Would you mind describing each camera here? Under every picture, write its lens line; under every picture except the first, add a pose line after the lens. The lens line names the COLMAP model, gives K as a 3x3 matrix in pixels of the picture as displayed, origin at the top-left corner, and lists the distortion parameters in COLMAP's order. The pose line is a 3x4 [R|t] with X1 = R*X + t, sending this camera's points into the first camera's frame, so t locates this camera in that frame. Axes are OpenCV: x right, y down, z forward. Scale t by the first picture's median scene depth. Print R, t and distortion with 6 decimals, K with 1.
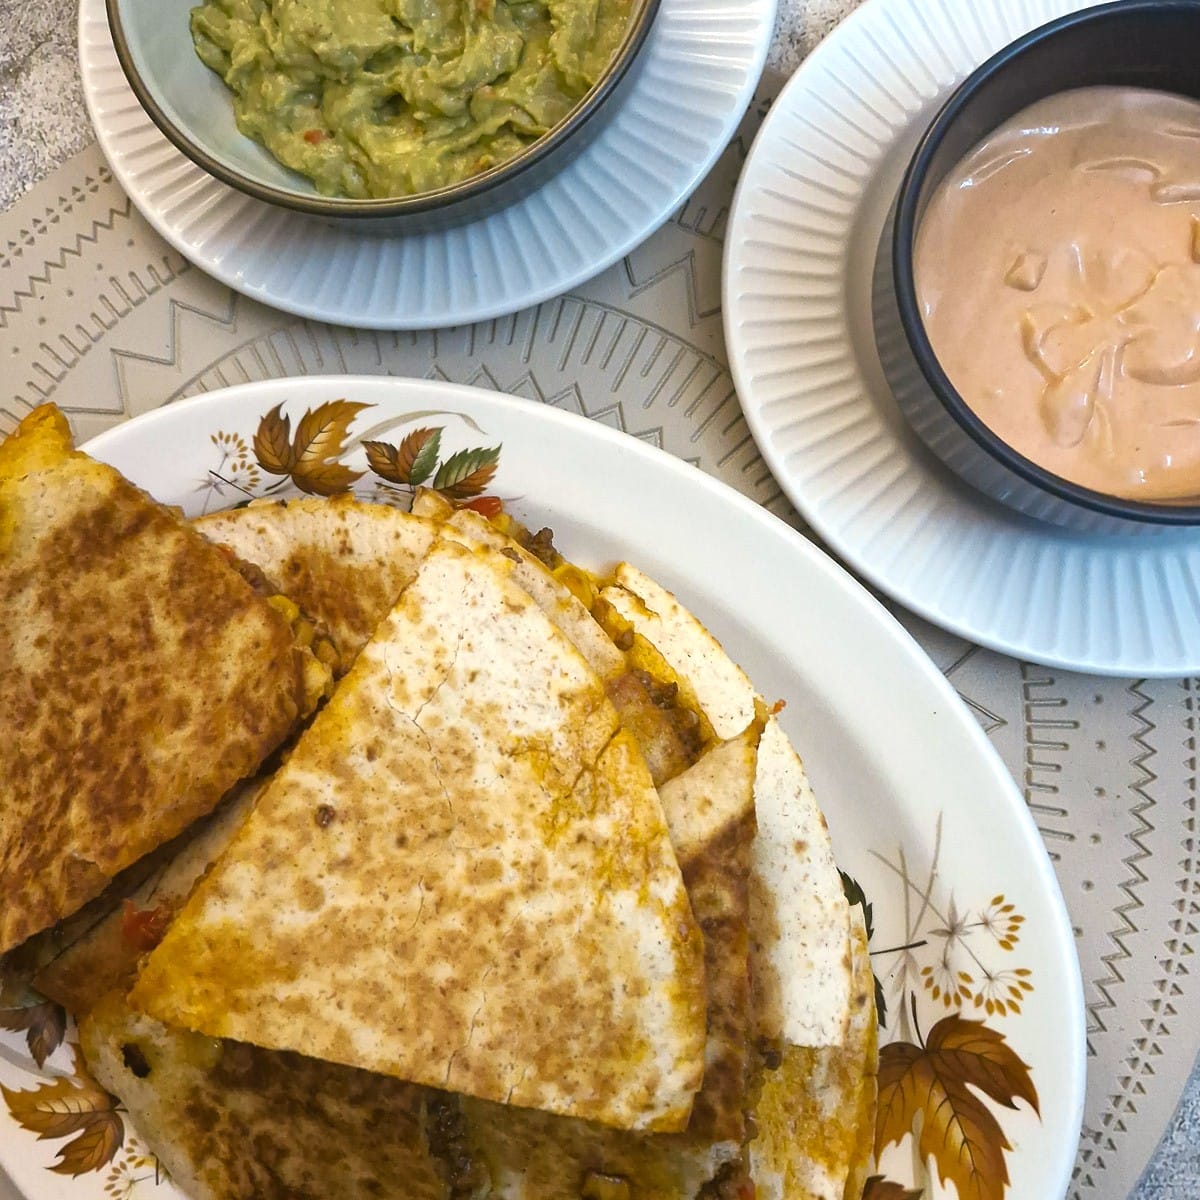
lens RADIAL K [[484.0, 0, 660.6], [0, 484.0, 602.0], [0, 0, 1]] dist [0.000191, -0.003216]
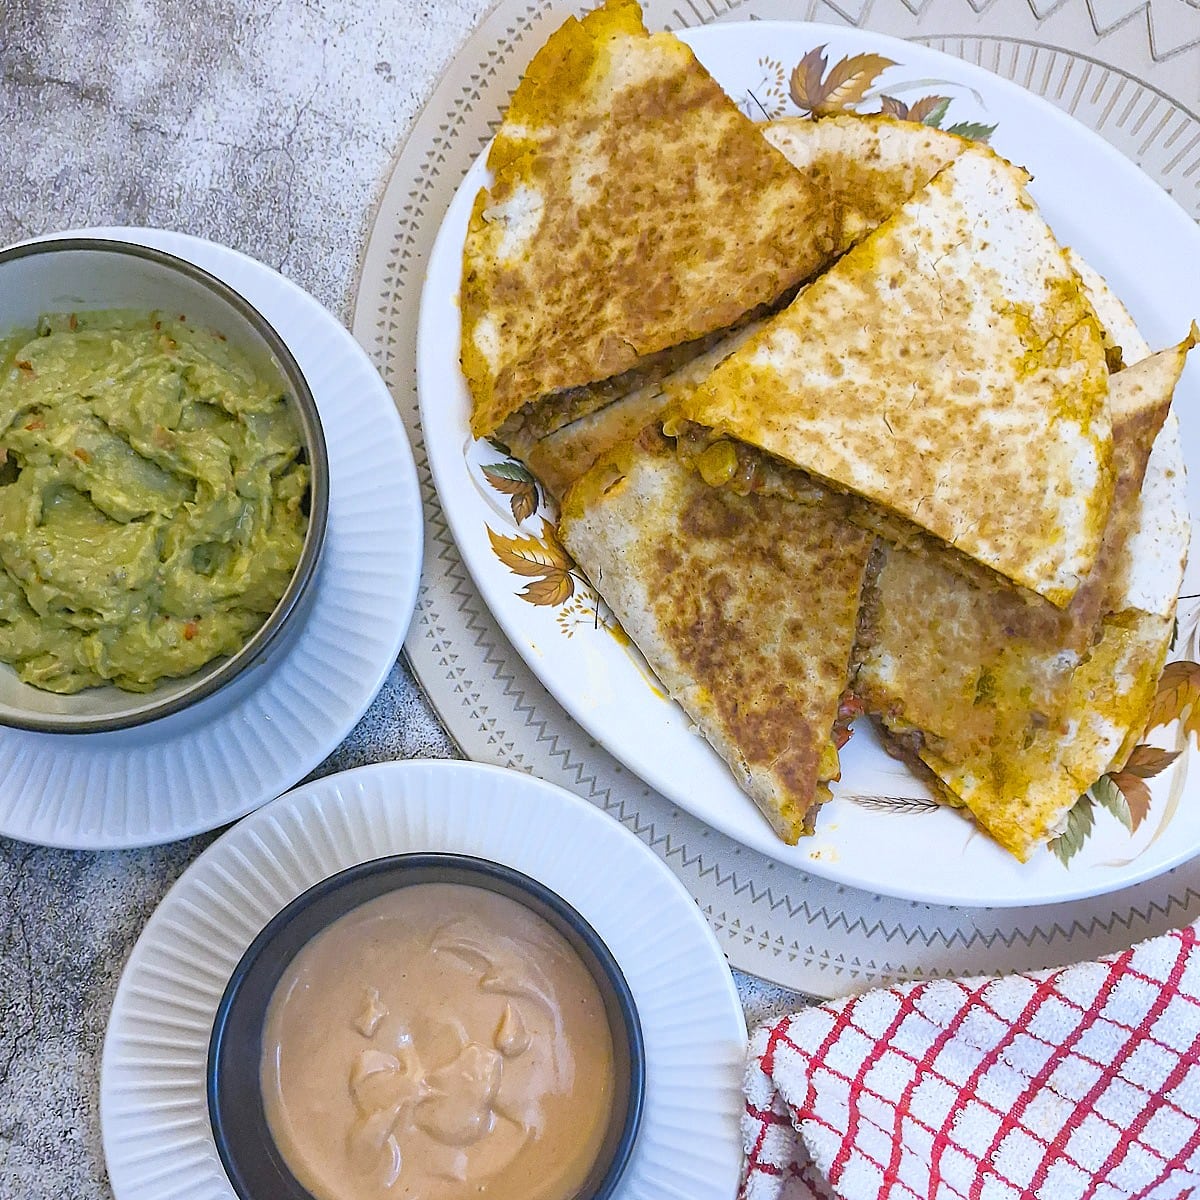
lens RADIAL K [[476.6, 0, 628.9], [0, 476.6, 837.0], [0, 0, 1]] dist [0.000432, -0.003366]
pose [[0.967418, 0.253169, 0.002980, -0.874874], [-0.252472, 0.963738, 0.086414, 1.719427], [0.019005, -0.084351, 0.996255, -0.355748]]
